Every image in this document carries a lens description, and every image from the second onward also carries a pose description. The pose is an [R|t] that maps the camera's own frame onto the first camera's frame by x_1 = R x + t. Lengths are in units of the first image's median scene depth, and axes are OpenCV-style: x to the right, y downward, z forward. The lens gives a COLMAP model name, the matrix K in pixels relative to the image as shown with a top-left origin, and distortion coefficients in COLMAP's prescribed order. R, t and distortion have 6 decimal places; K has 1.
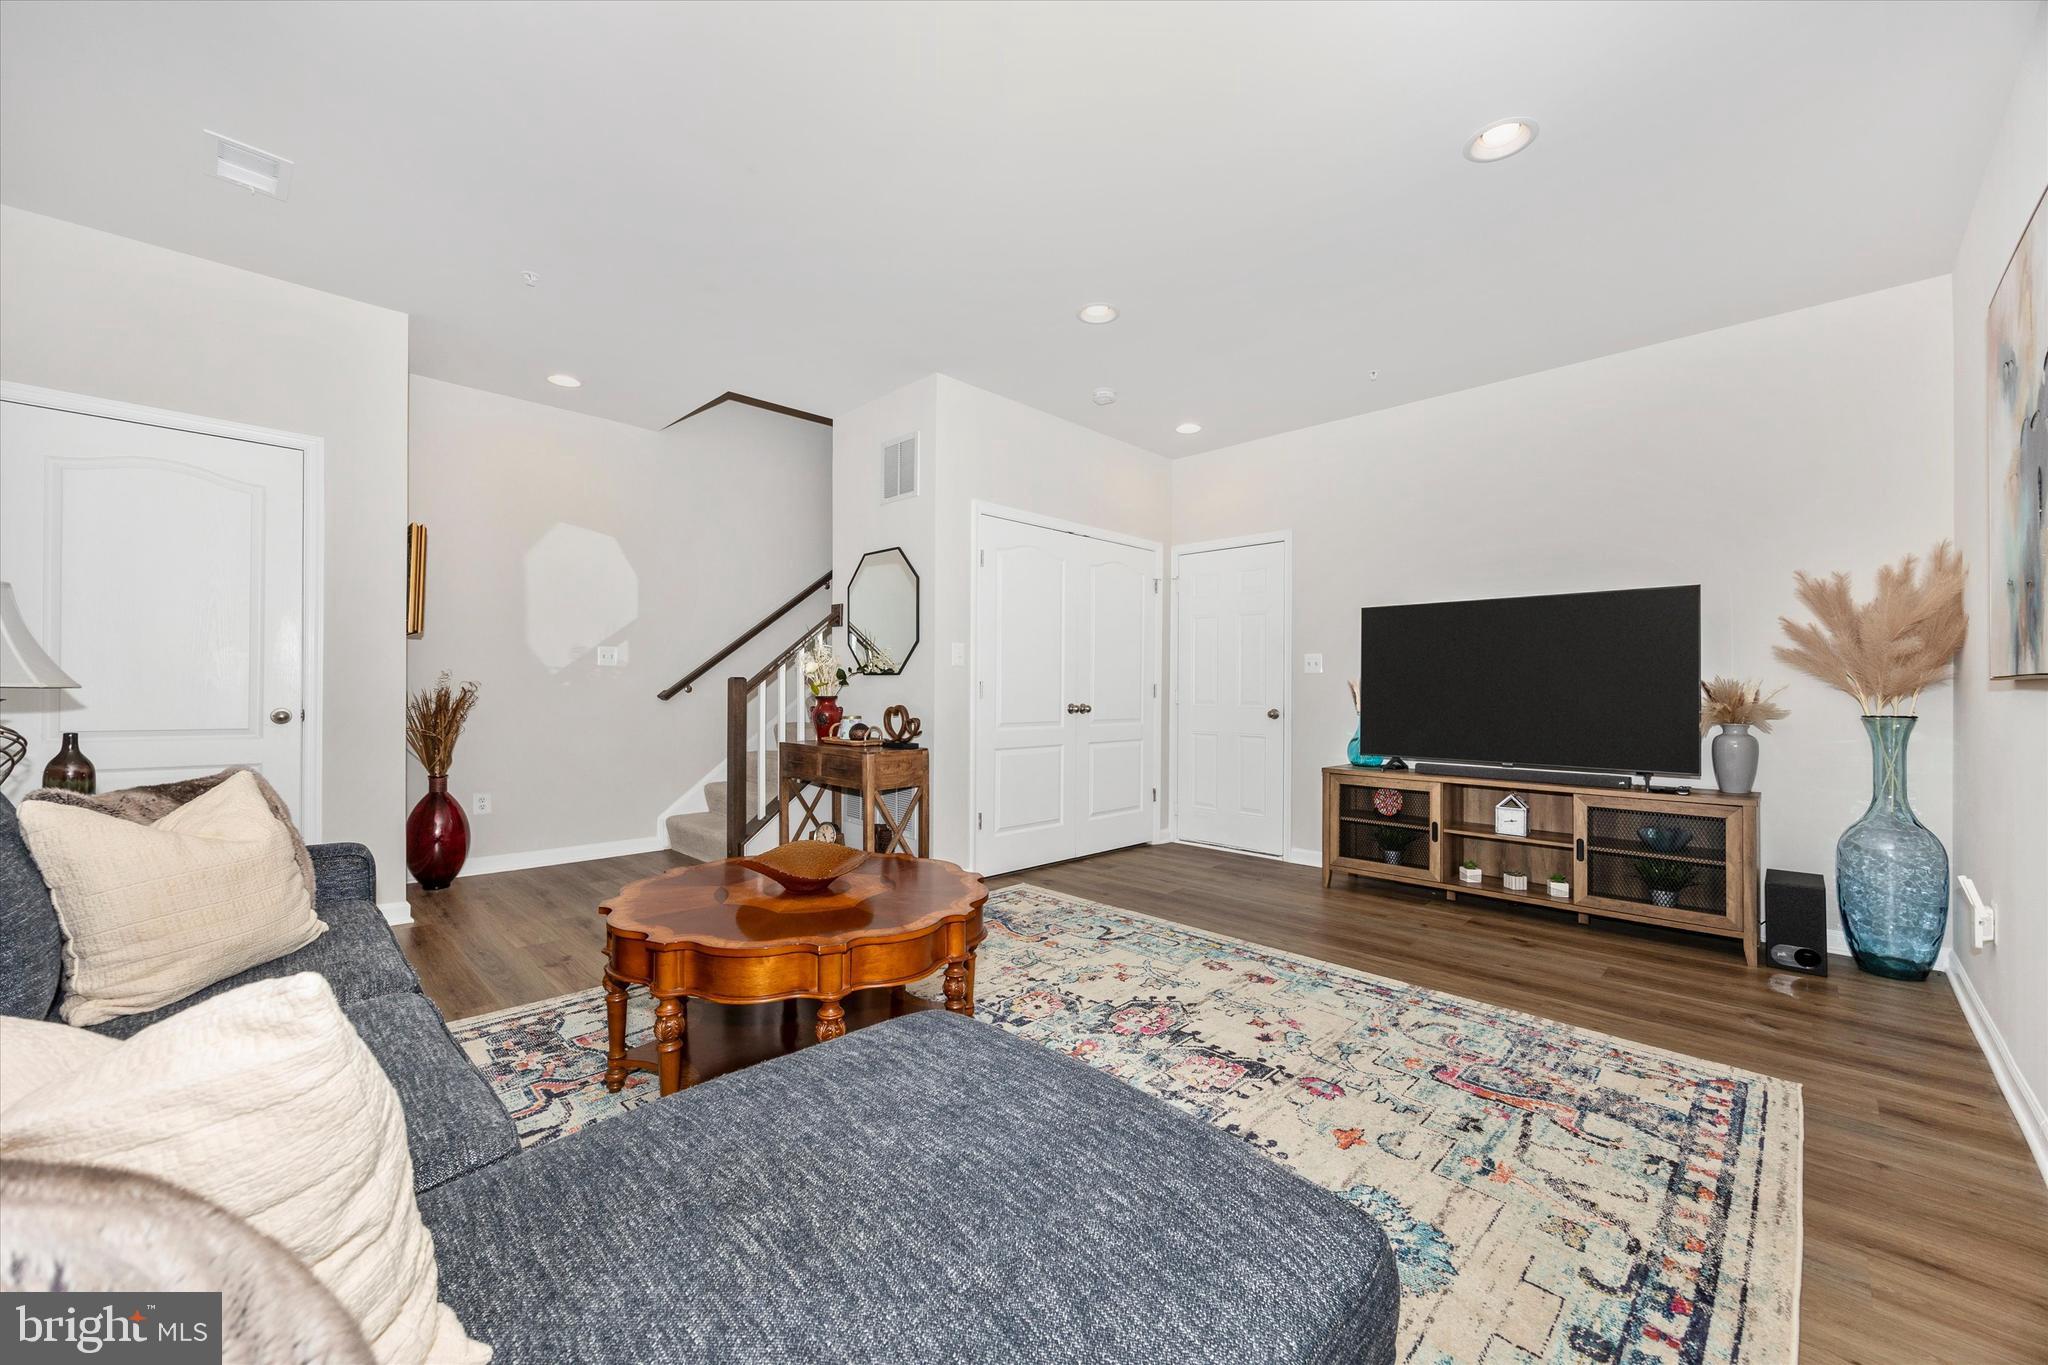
lens RADIAL K [[780.3, 0, 1035.1], [0, 780.3, 686.3], [0, 0, 1]] dist [-0.000268, -0.000717]
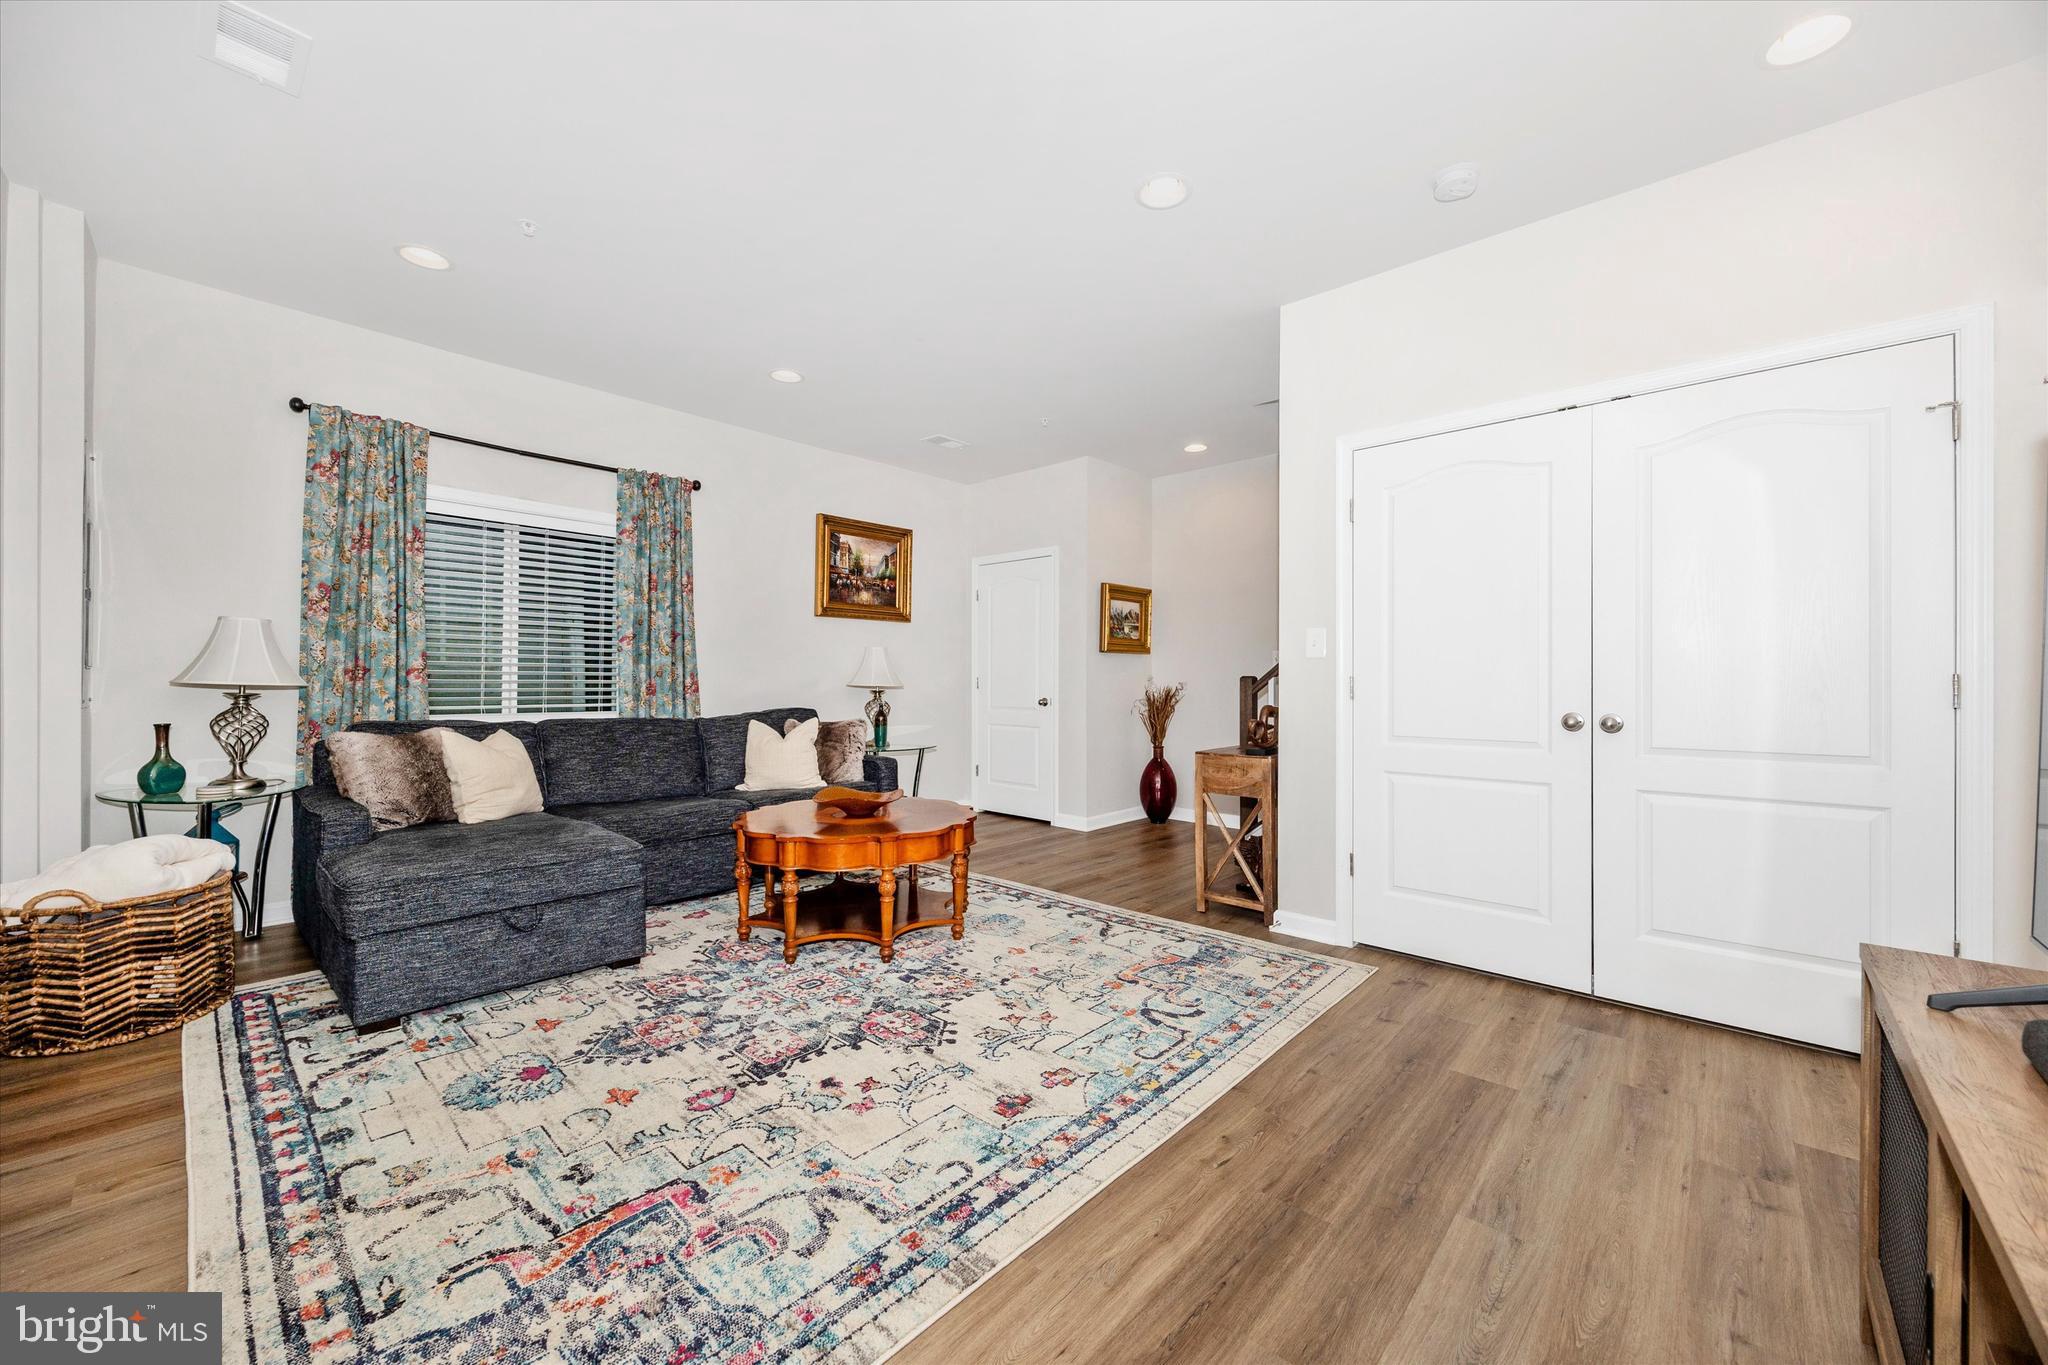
lens RADIAL K [[780.3, 0, 1035.1], [0, 780.3, 686.3], [0, 0, 1]] dist [-0.000268, -0.000717]
pose [[0.041015, -0.001494, -0.999157, 1.132421], [0.003568, 0.999993, -0.001348, 0.005167], [0.999152, -0.003509, 0.041020, 1.144552]]
